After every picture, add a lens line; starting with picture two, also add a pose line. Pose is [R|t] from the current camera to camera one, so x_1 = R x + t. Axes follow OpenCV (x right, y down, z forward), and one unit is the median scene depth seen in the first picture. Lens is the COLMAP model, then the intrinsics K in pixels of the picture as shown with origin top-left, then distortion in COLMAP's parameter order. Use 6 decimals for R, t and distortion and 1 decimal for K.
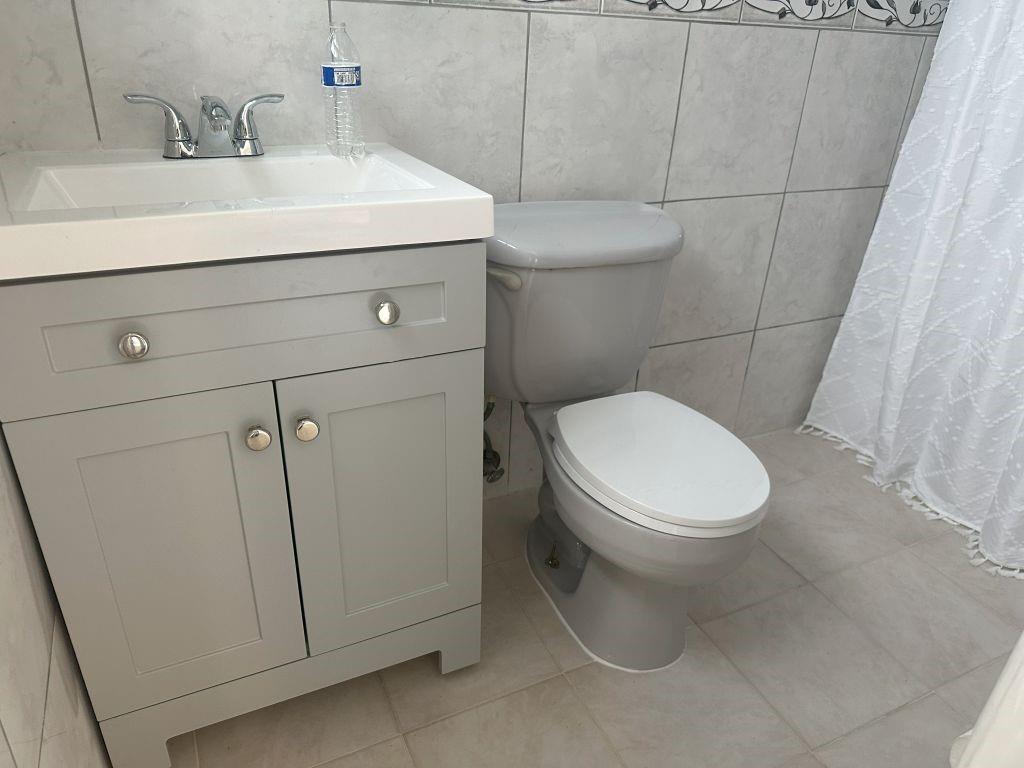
lens RADIAL K [[714.9, 0, 528.3], [0, 714.9, 381.8], [0, 0, 1]] dist [0.044359, -0.042736]
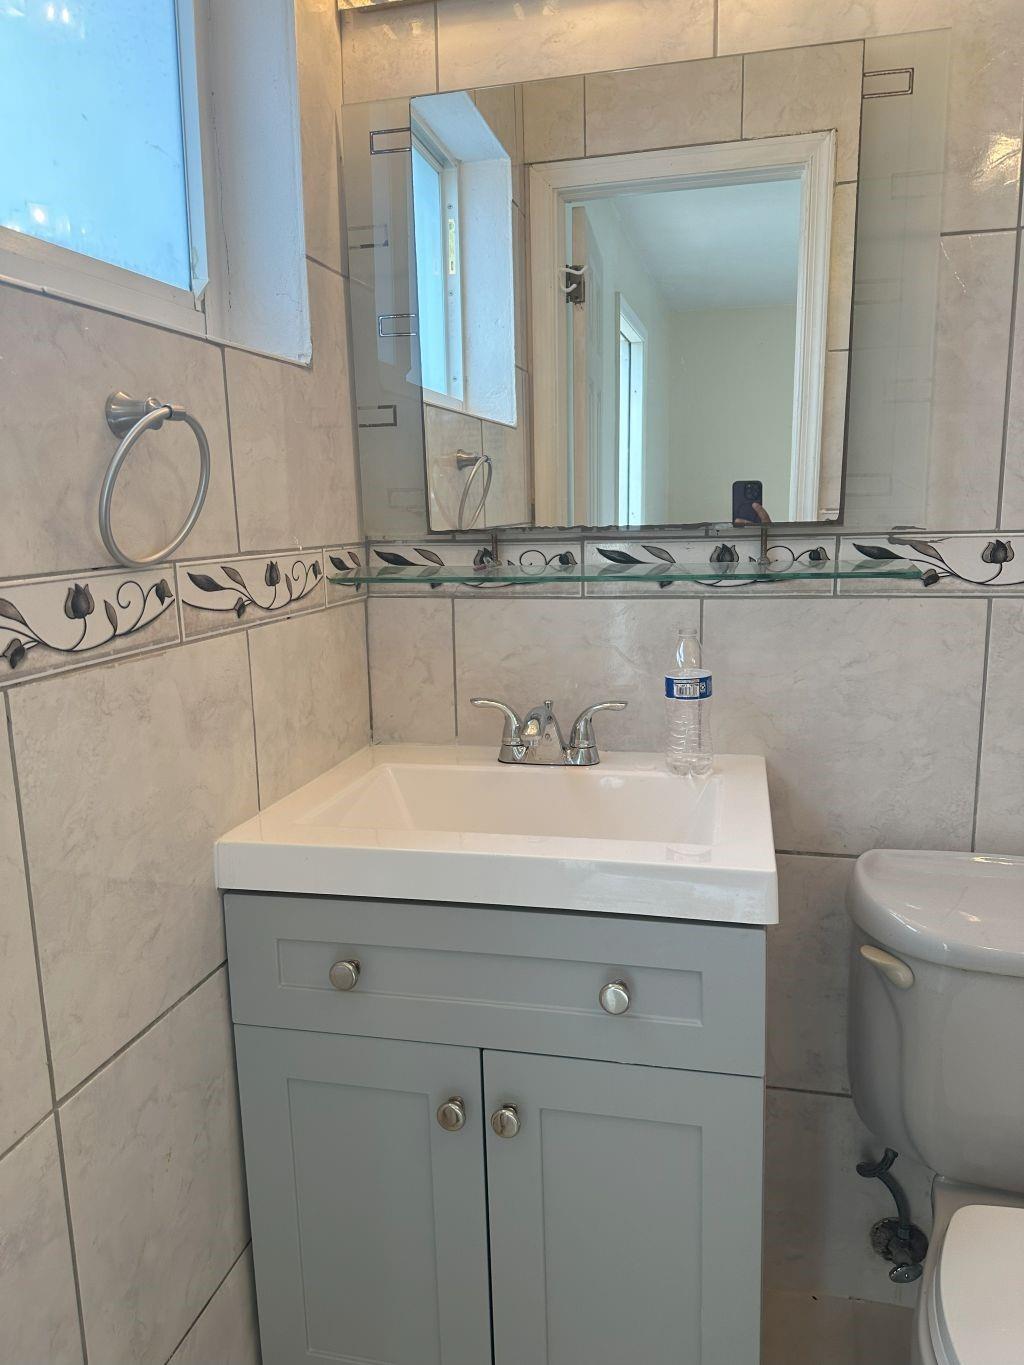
lens RADIAL K [[952.9, 0, 513.4], [0, 952.9, 719.3], [0, 0, 1]] dist [0.044359, -0.042736]
pose [[0.778032, 0.071173, -0.624180, 0.255205], [-0.234867, 0.954468, -0.183923, -0.127257], [0.582670, 0.289697, 0.759323, 0.051710]]
